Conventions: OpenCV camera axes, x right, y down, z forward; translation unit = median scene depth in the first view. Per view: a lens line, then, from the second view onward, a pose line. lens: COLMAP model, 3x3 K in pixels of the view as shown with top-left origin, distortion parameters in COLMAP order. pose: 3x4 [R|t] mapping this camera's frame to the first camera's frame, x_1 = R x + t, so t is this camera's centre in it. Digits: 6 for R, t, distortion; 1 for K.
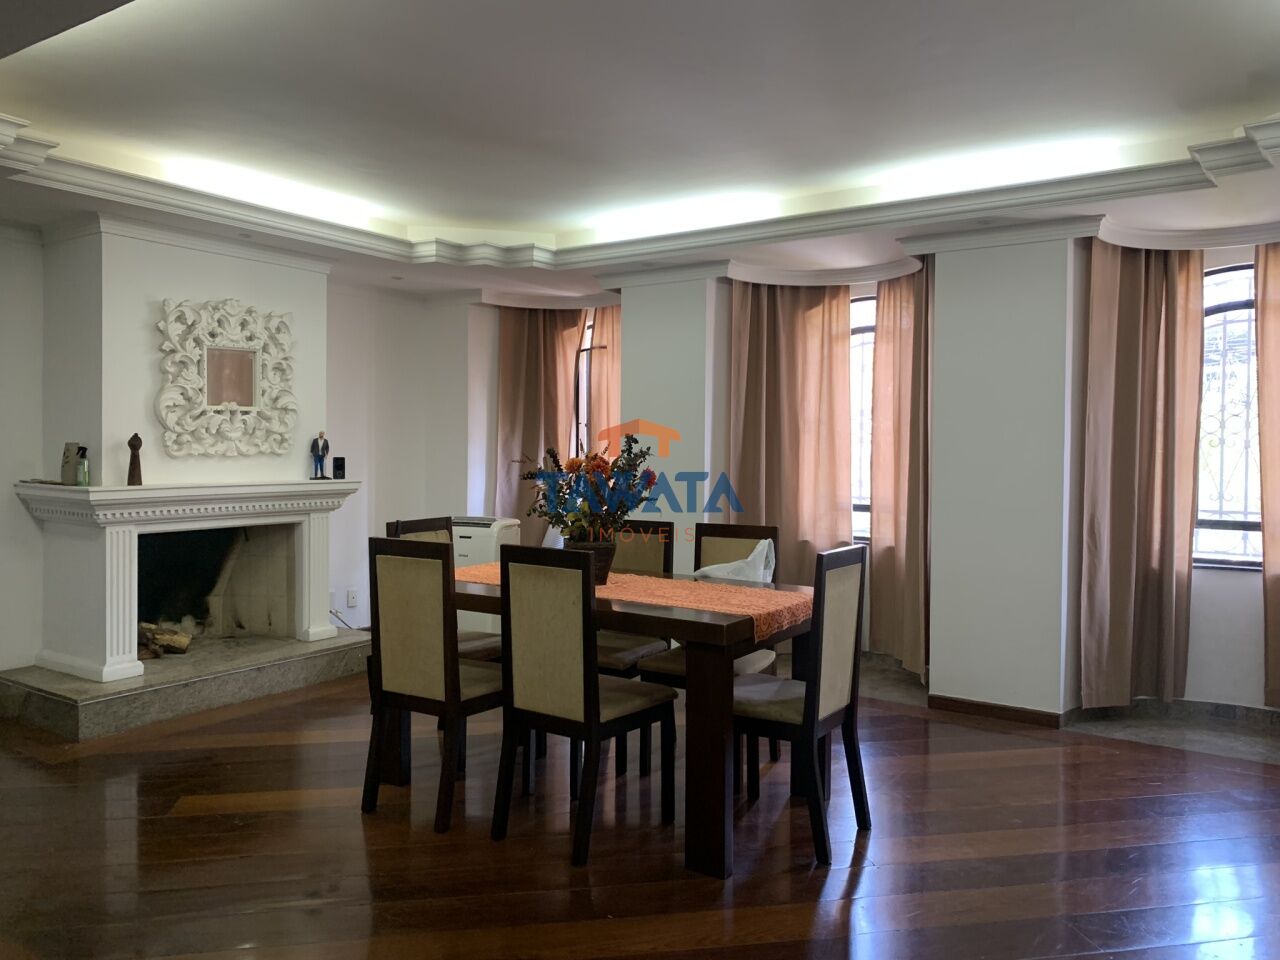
lens RADIAL K [[984.7, 0, 635.7], [0, 984.7, 476.4], [0, 0, 1]] dist [0.030682, -0.044718]
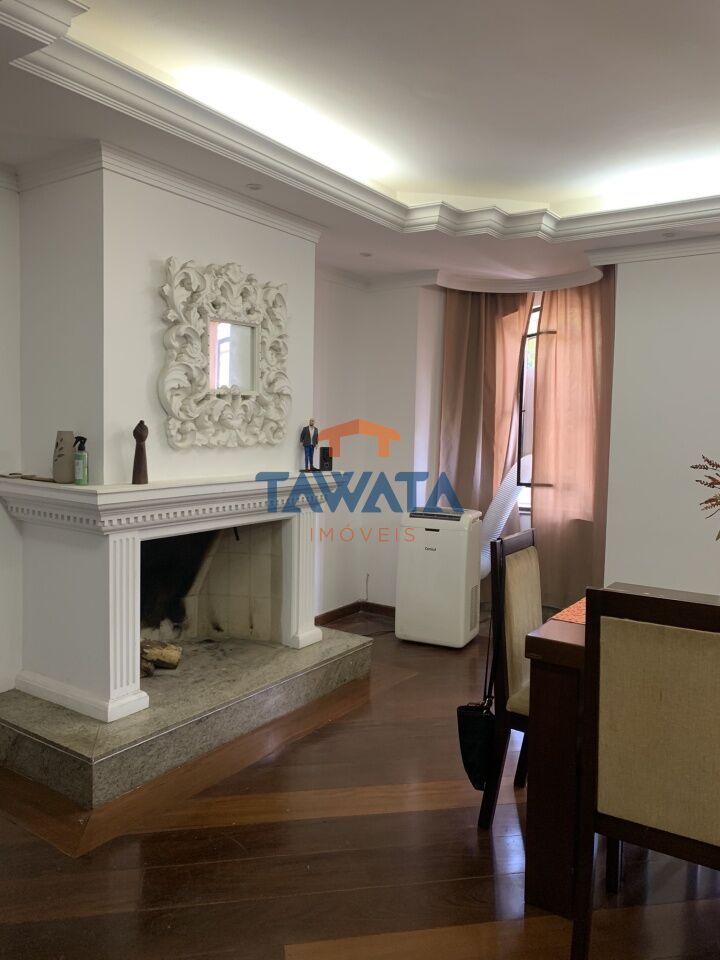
lens RADIAL K [[738.6, 0, 362.4], [0, 738.6, 480.9], [0, 0, 1]] dist [0.030682, -0.044718]
pose [[0.999903, 0.009860, -0.009877, -0.293041], [-0.009402, 0.998925, 0.045391, -0.021856], [0.010314, -0.045294, 0.998920, 0.356909]]
